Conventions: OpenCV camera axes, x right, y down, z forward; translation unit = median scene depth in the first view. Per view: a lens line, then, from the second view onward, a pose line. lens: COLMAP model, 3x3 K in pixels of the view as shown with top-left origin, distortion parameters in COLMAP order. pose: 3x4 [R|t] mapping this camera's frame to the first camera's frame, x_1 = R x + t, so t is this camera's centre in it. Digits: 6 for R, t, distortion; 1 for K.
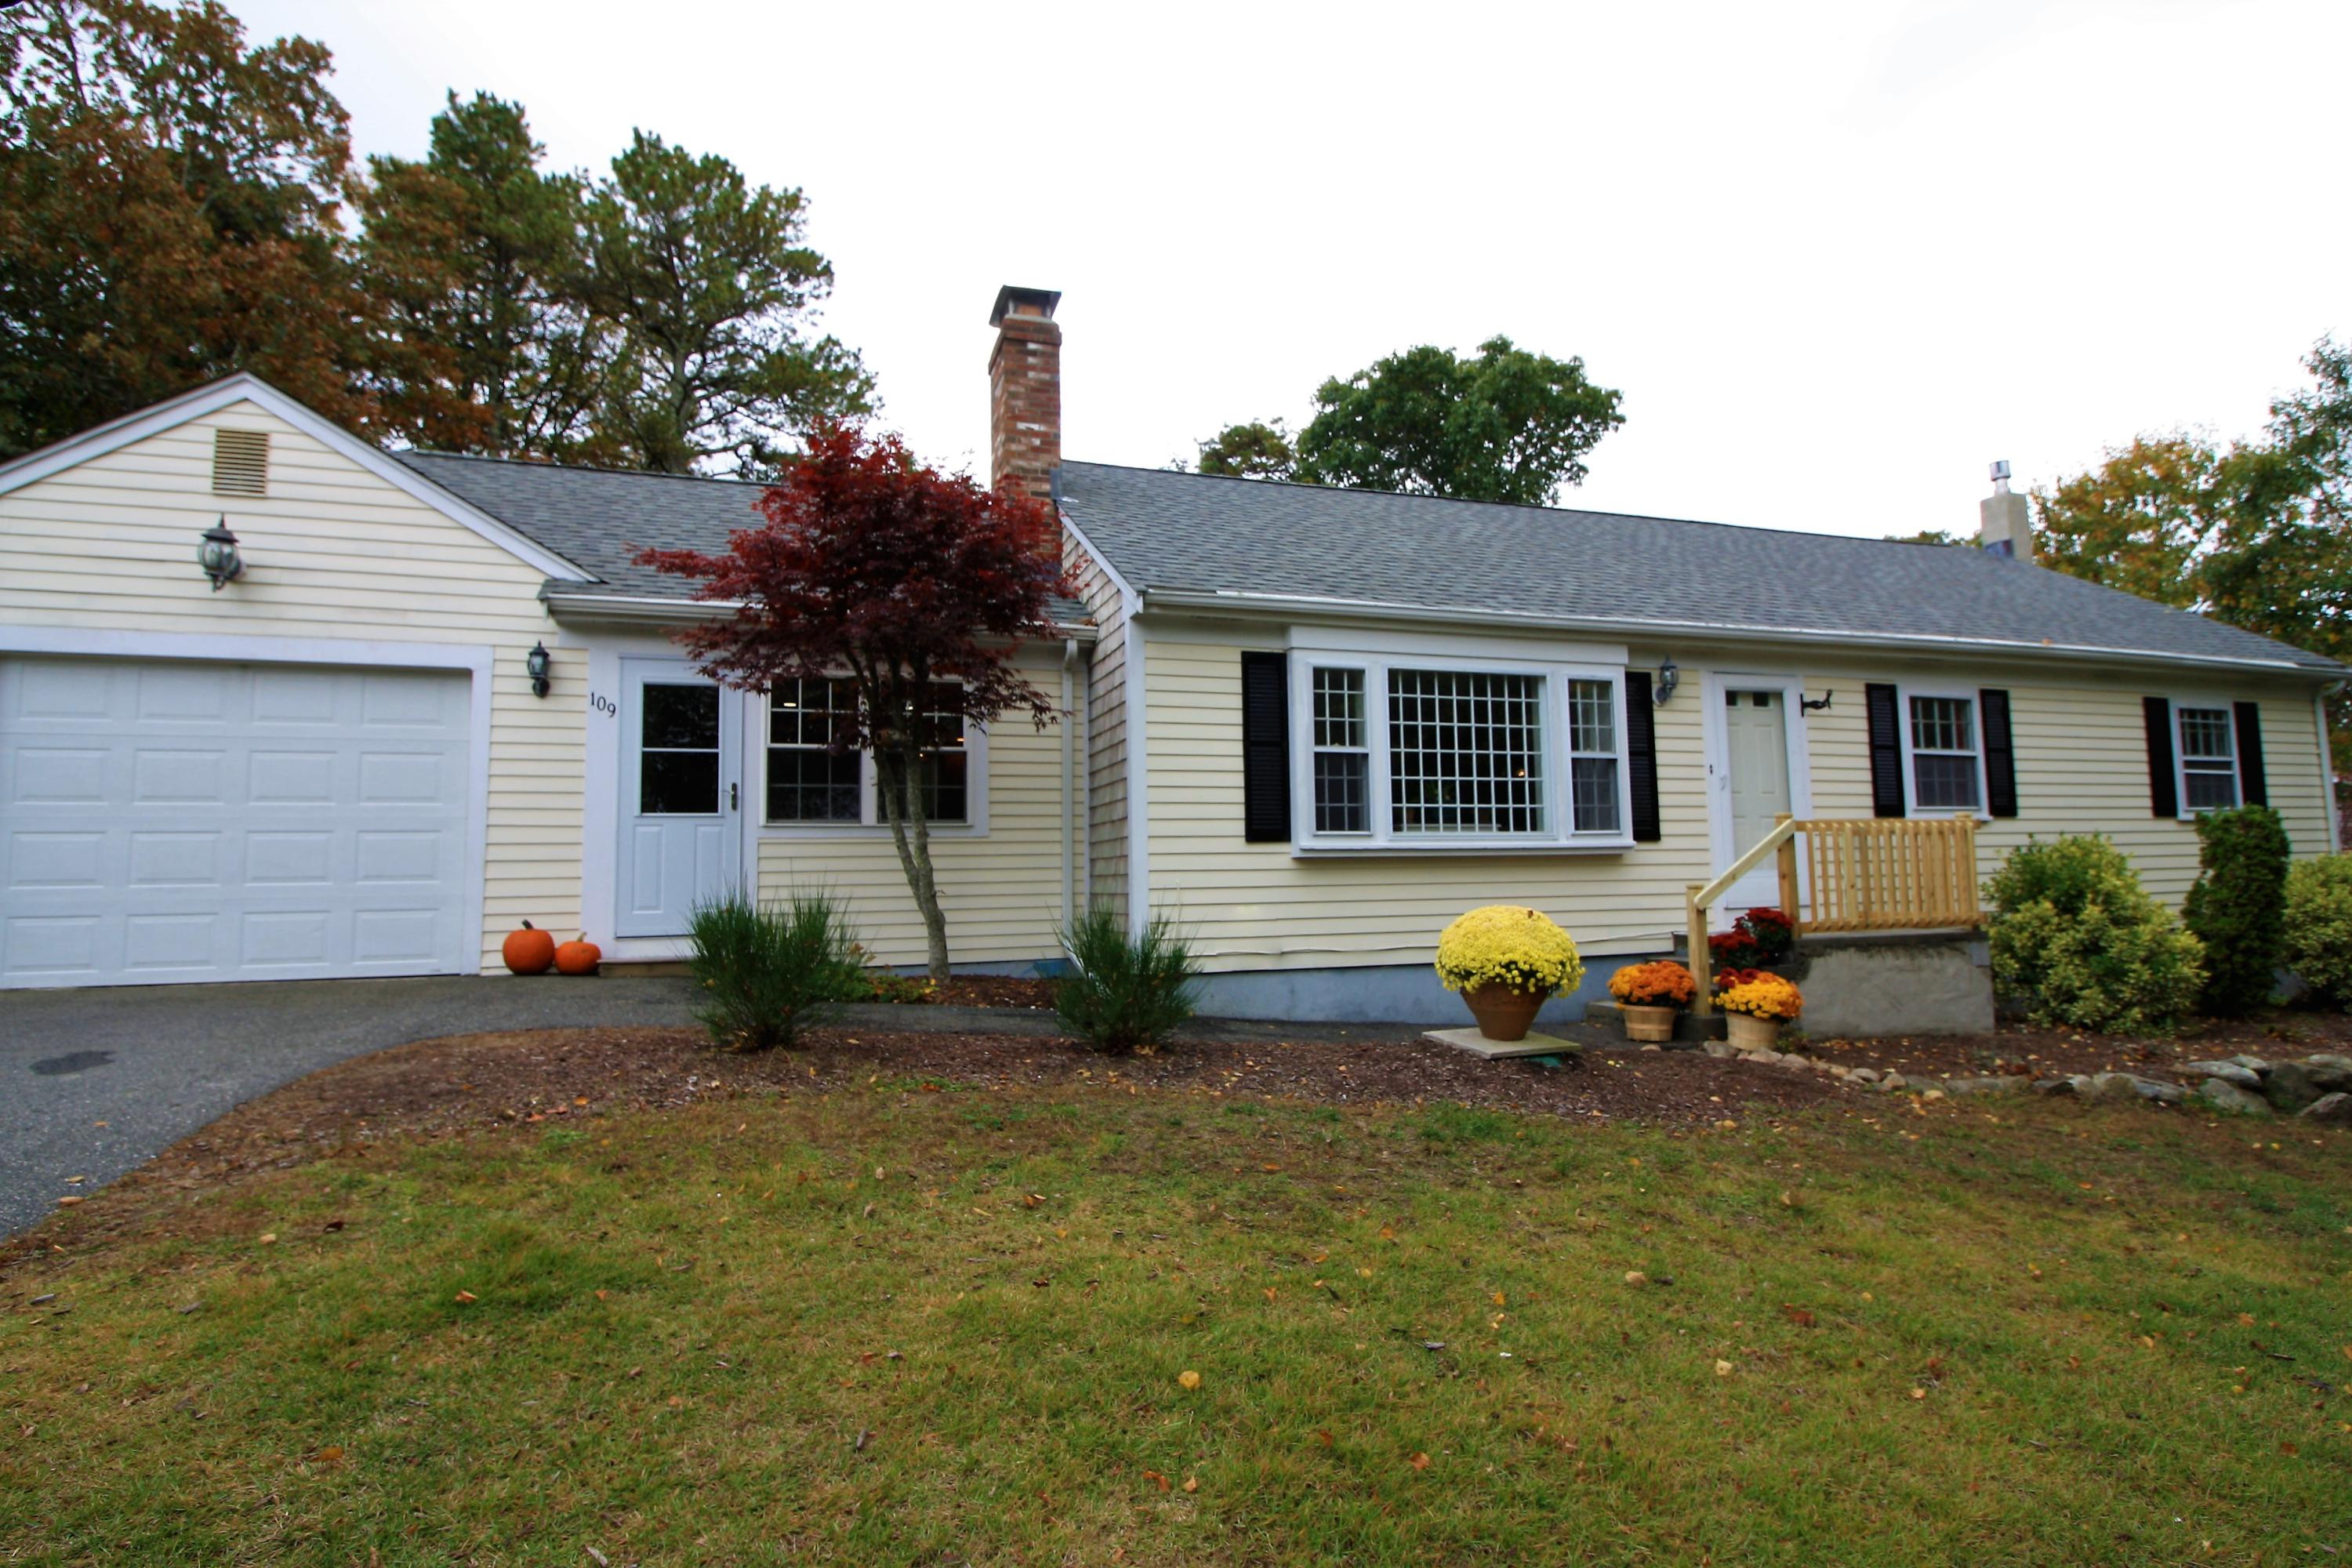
lens RADIAL K [[1174.9, 0, 1189.1], [0, 1174.9, 774.7], [0, 0, 1]] dist [-0.005332, -0.003613]
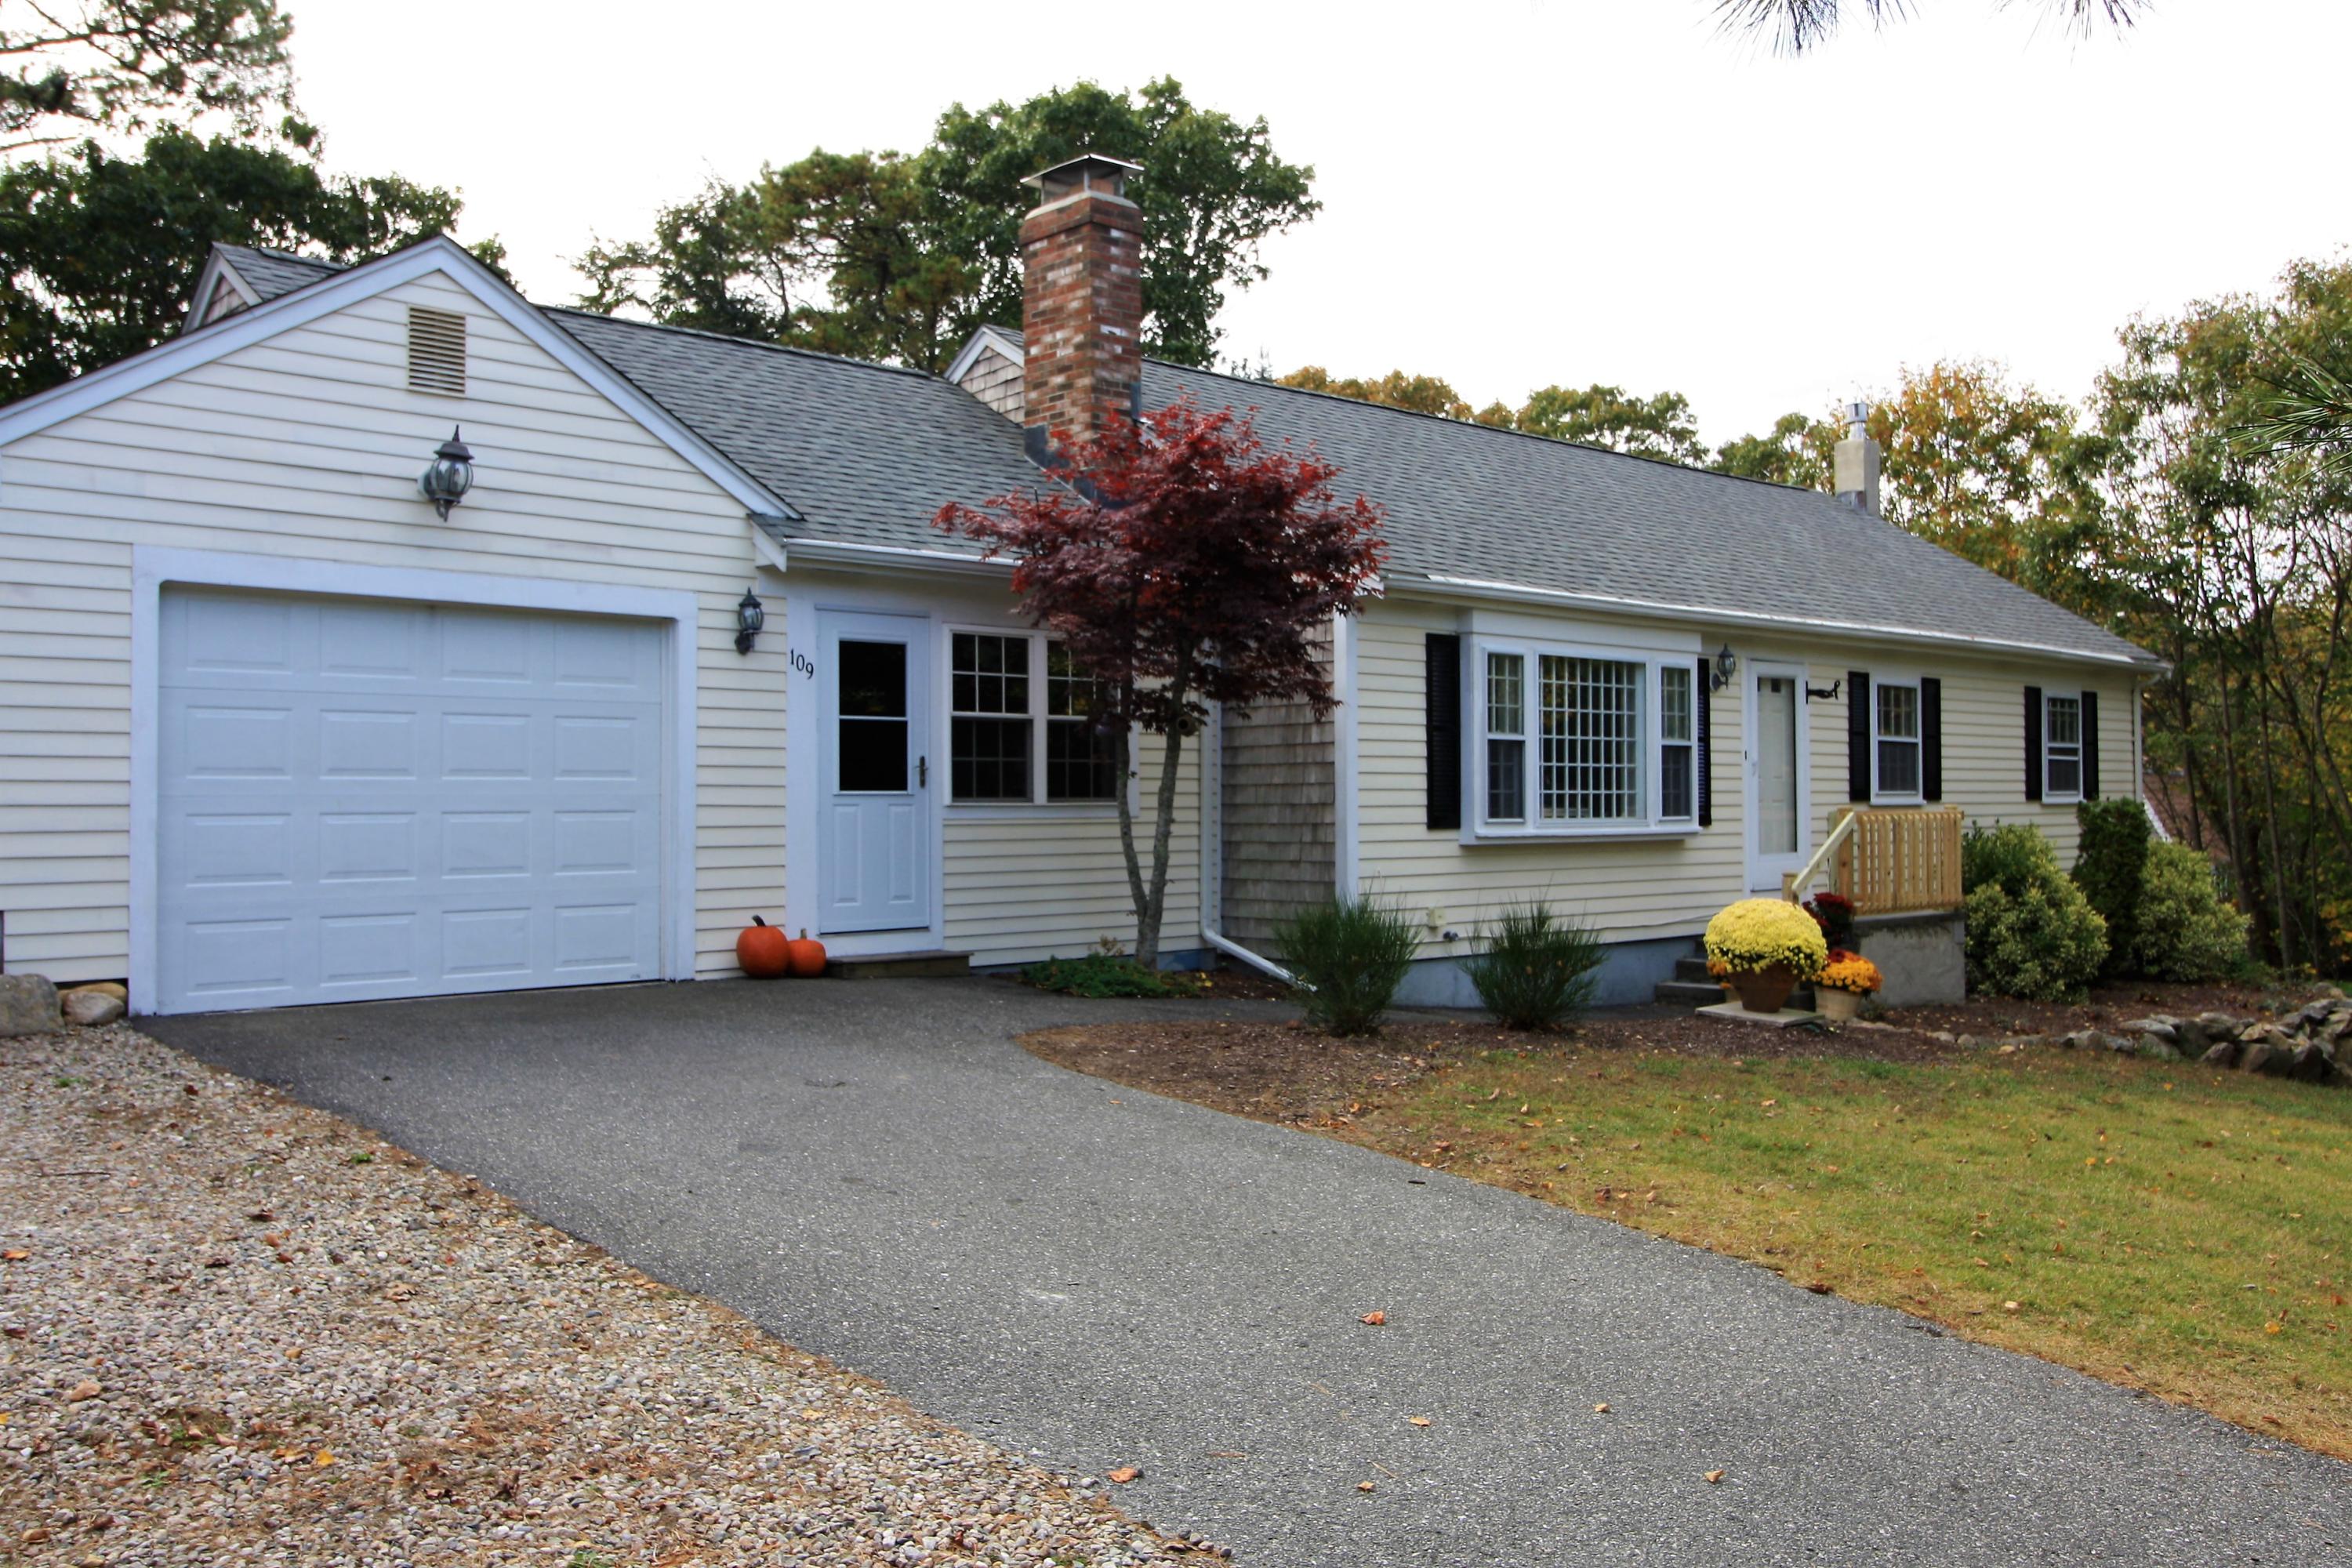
lens RADIAL K [[1895.0, 0, 1162.6], [0, 1895.0, 770.3], [0, 0, 1]] dist [0.002801, 0.025442]
pose [[0.919045, 0.021008, 0.393593, -0.766538], [-0.047370, 0.997228, 0.057382, -0.071029], [-0.391297, -0.071381, 0.917492, -0.360026]]
